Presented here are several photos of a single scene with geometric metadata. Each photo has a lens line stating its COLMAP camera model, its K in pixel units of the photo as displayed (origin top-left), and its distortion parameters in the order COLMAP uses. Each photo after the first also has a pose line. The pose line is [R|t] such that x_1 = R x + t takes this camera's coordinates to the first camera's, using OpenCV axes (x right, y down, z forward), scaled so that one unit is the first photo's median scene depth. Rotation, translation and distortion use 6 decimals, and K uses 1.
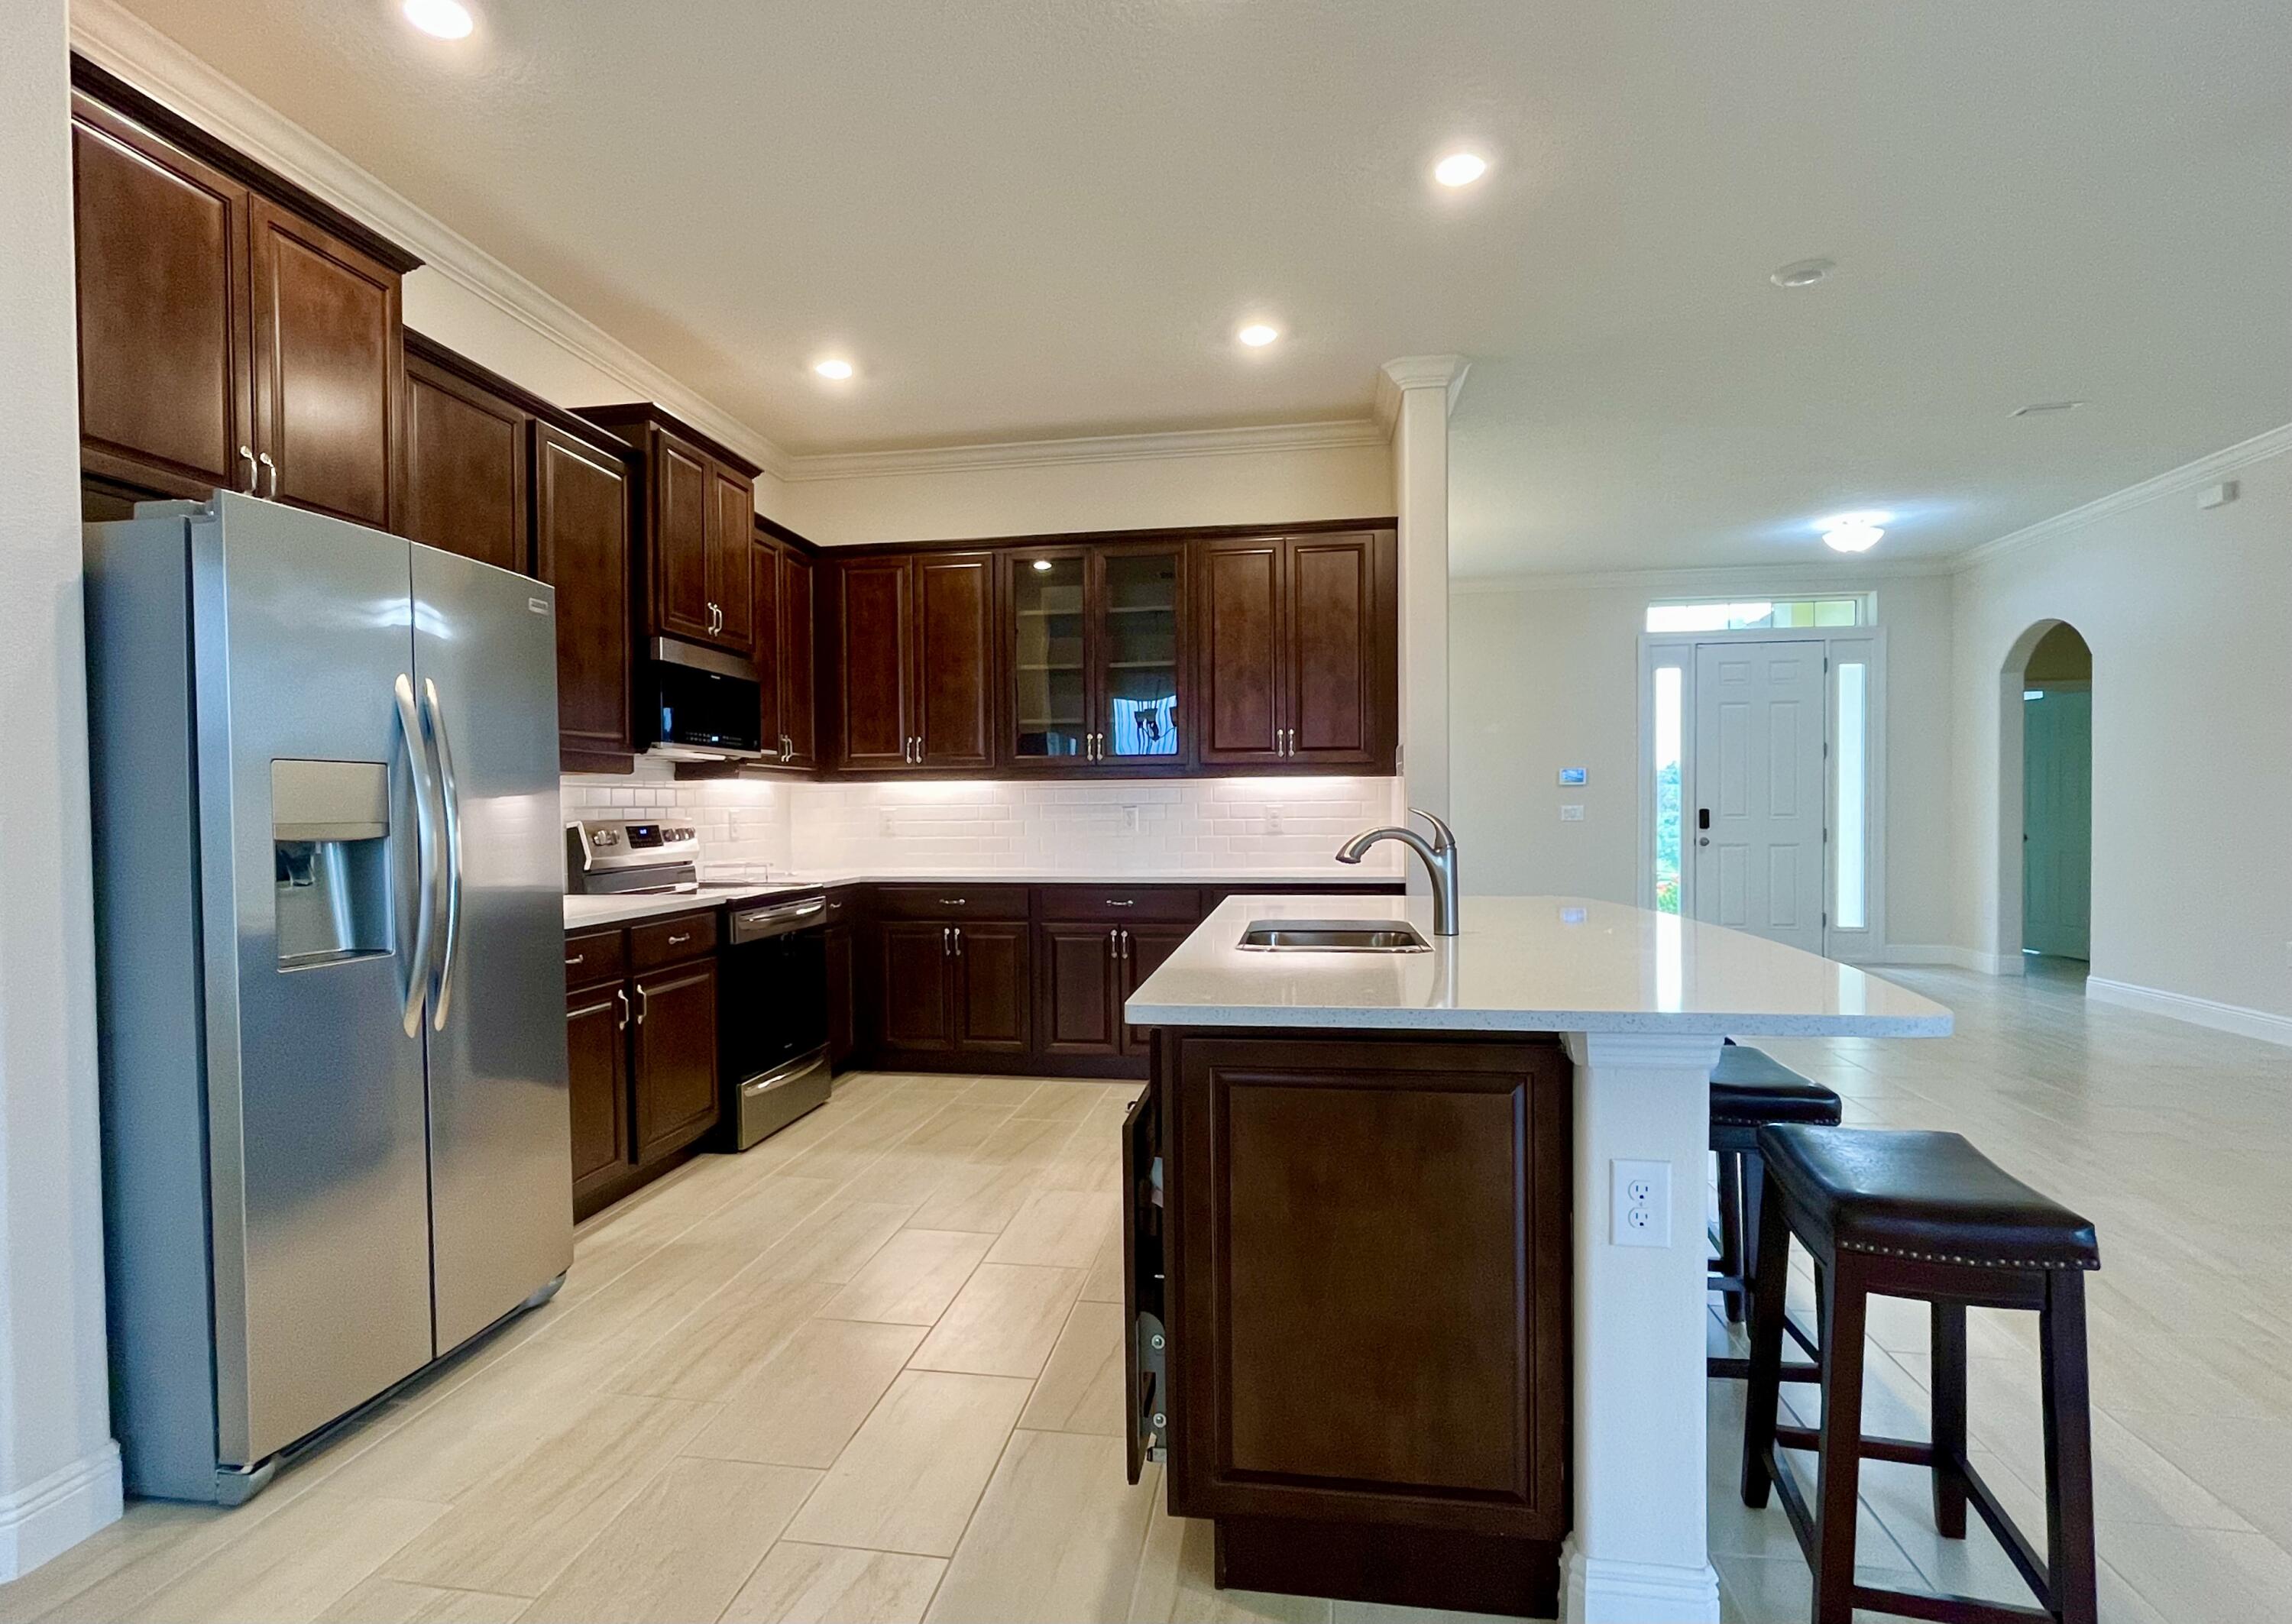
lens RADIAL K [[1182.1, 0, 1137.4], [0, 1182.1, 834.6], [0, 0, 1]] dist [-0.001350, -0.000732]
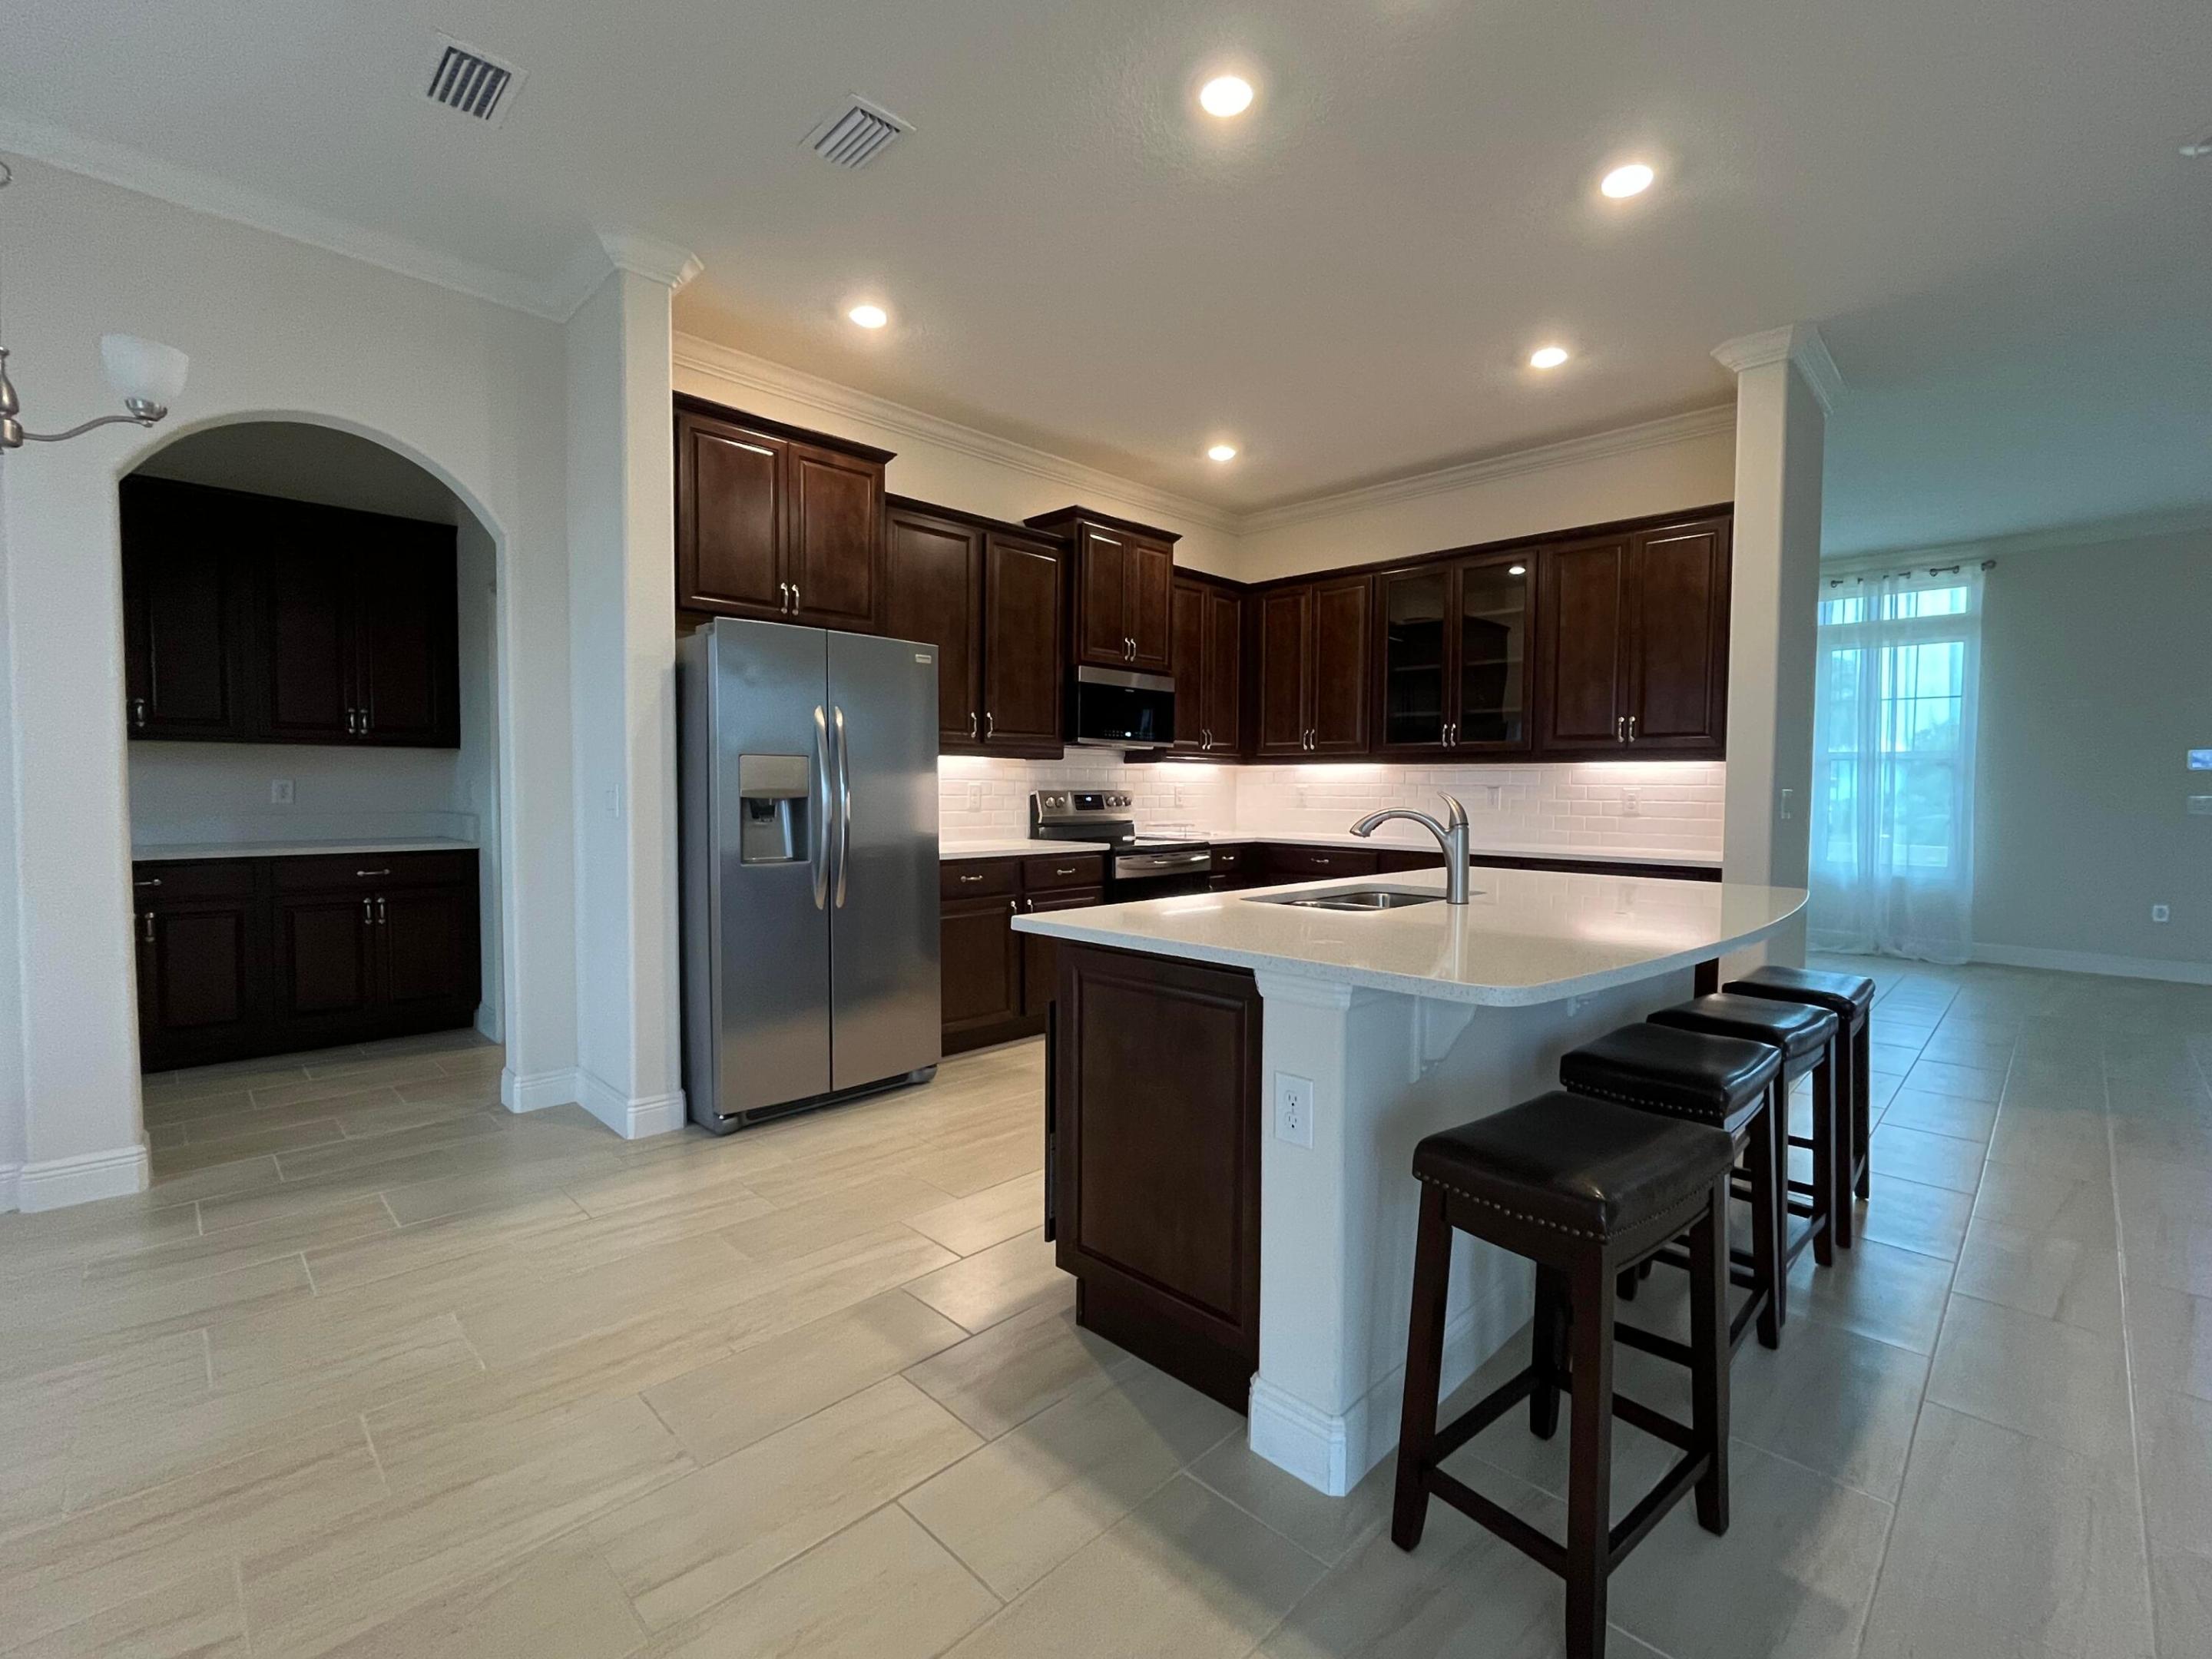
lens RADIAL K [[992.8, 0, 1106.0], [0, 992.8, 829.5], [0, 0, 1]] dist [0.000268, 0.000009]
pose [[0.818383, 0.042131, -0.573127, 0.309878], [-0.028190, 0.999051, 0.033188, -0.005702], [0.573982, -0.011004, 0.818794, 0.008877]]
